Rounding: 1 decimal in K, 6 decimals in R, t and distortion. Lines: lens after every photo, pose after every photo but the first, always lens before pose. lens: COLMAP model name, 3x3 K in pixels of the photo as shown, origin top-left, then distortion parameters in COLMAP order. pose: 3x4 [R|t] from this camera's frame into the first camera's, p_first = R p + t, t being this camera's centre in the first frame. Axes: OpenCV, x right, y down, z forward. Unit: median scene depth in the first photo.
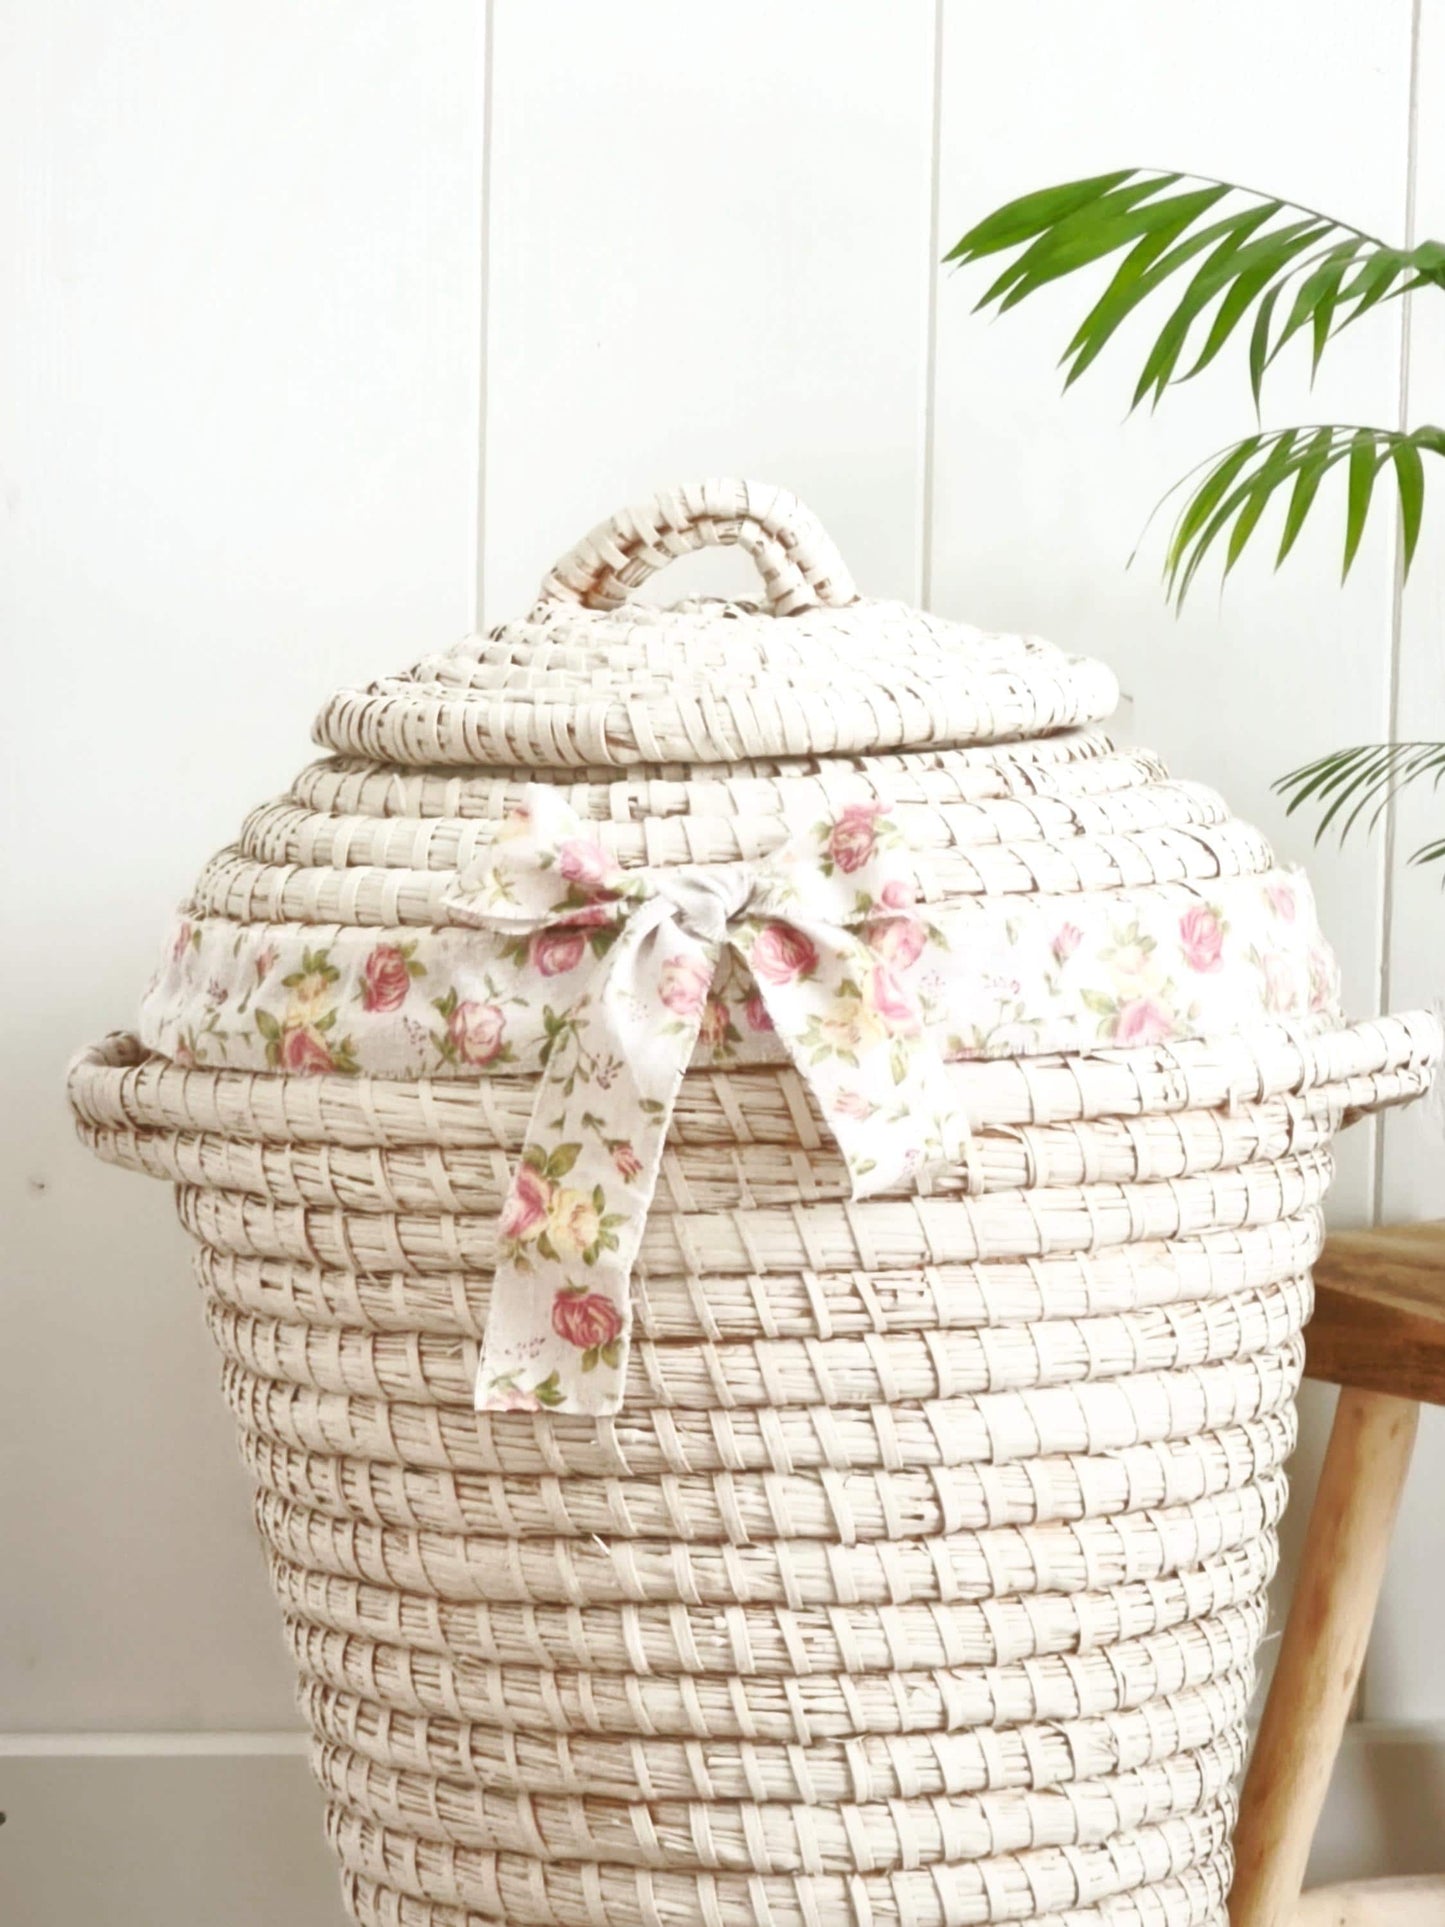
lens RADIAL K [[7096.8, 0, 721.4], [0, 7096.8, 914.7], [0, 0, 1]] dist [0.073901, -4.775945]
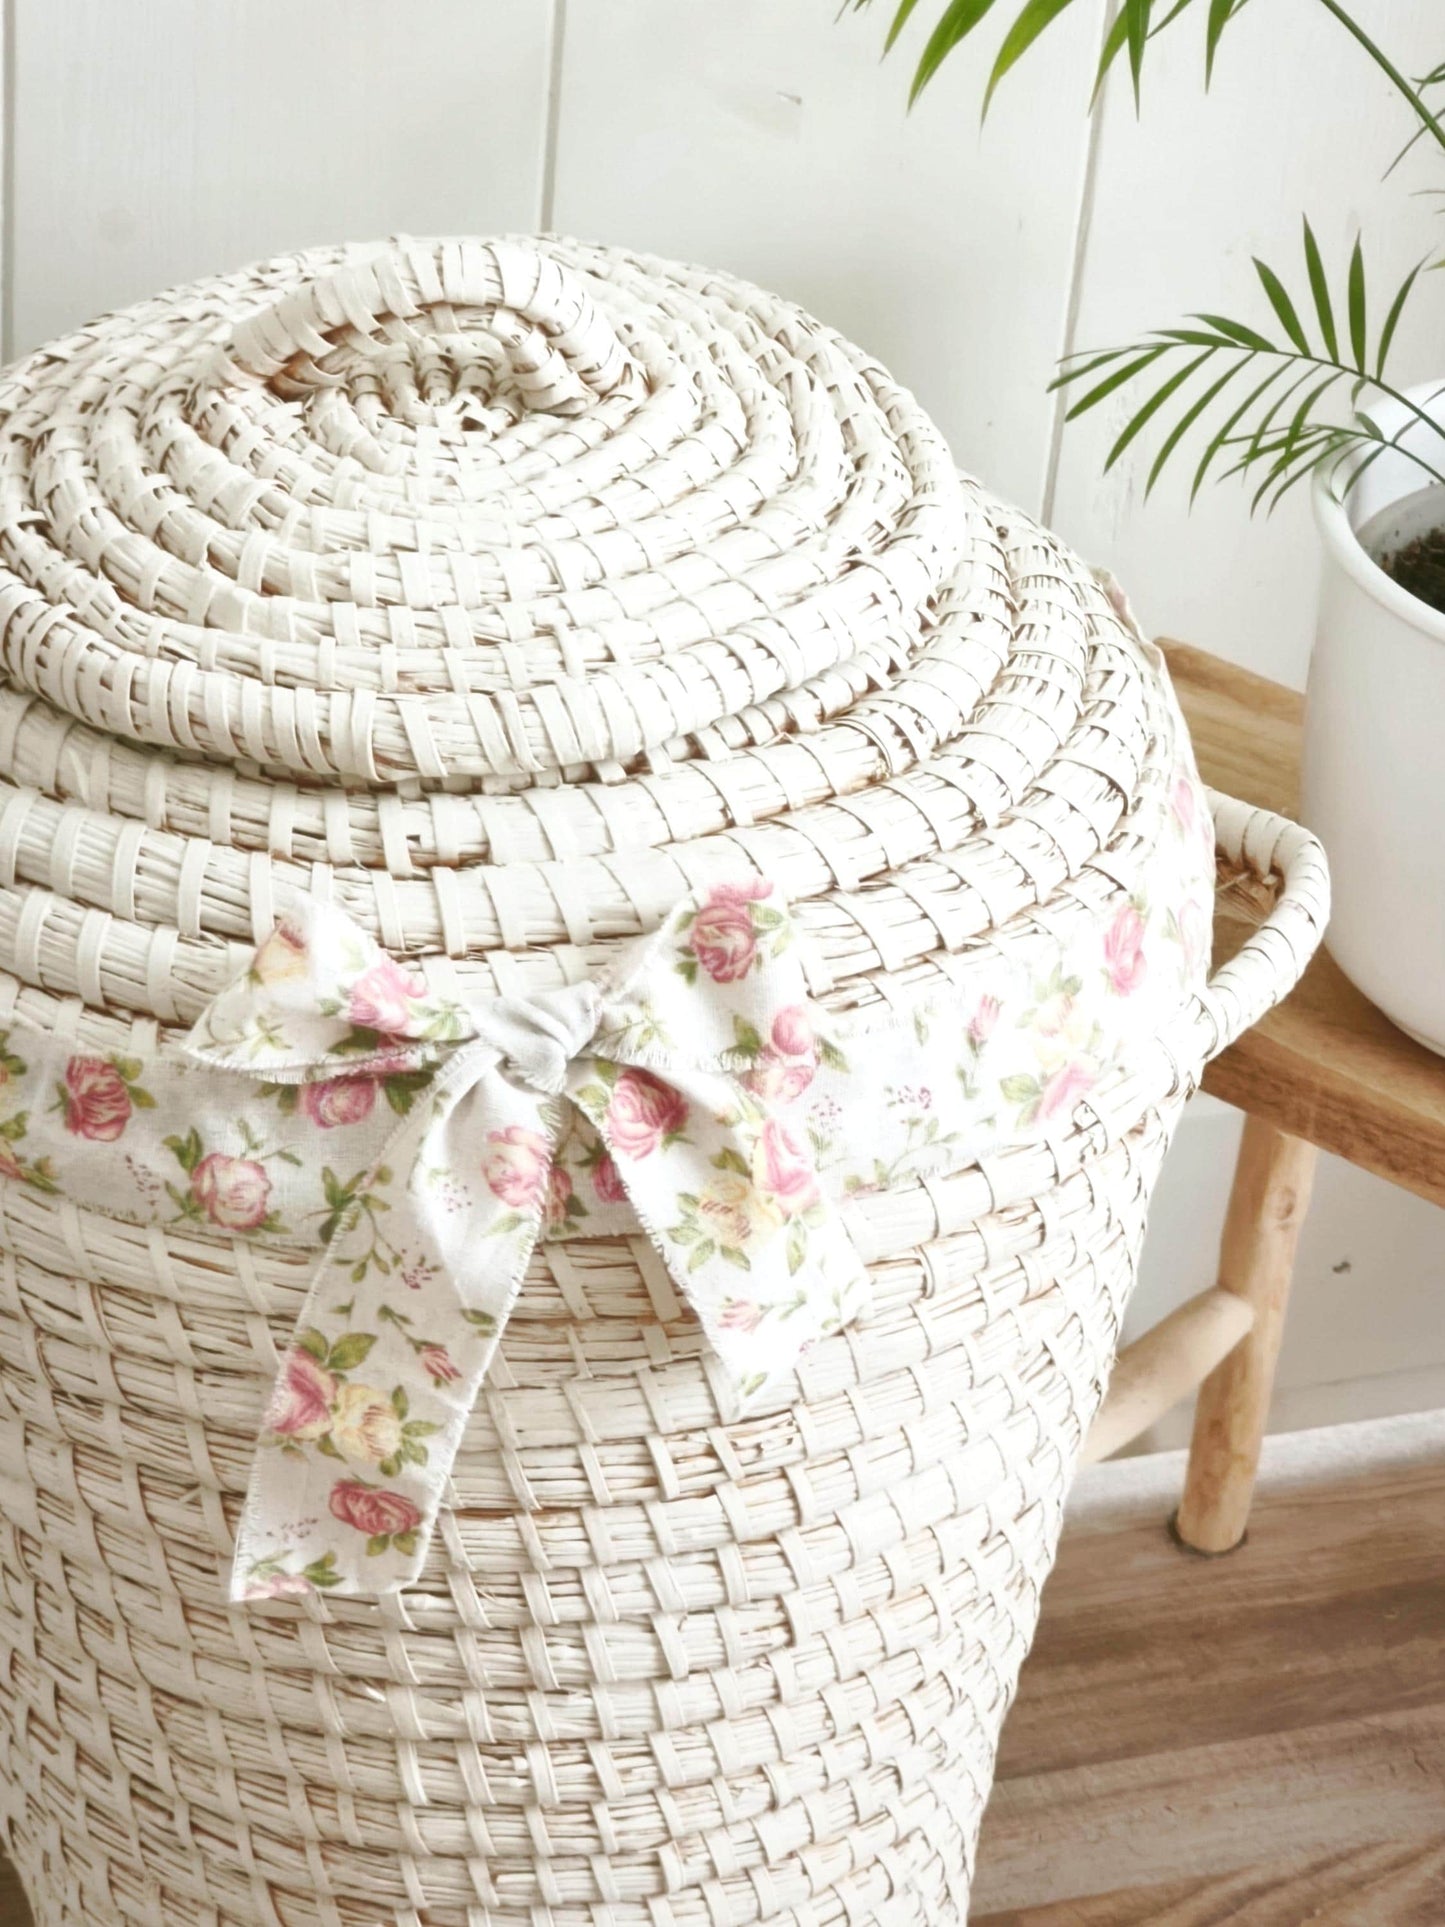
lens RADIAL K [[5434.7, 0, 722.5], [0, 5434.7, 963.5], [0, 0, 1]] dist [-0.031256, -0.190974]
pose [[0.979078, -0.061667, 0.193916, -0.093824], [-0.033859, 0.890317, 0.454080, -0.269973], [-0.200648, -0.451146, 0.869602, 0.492818]]
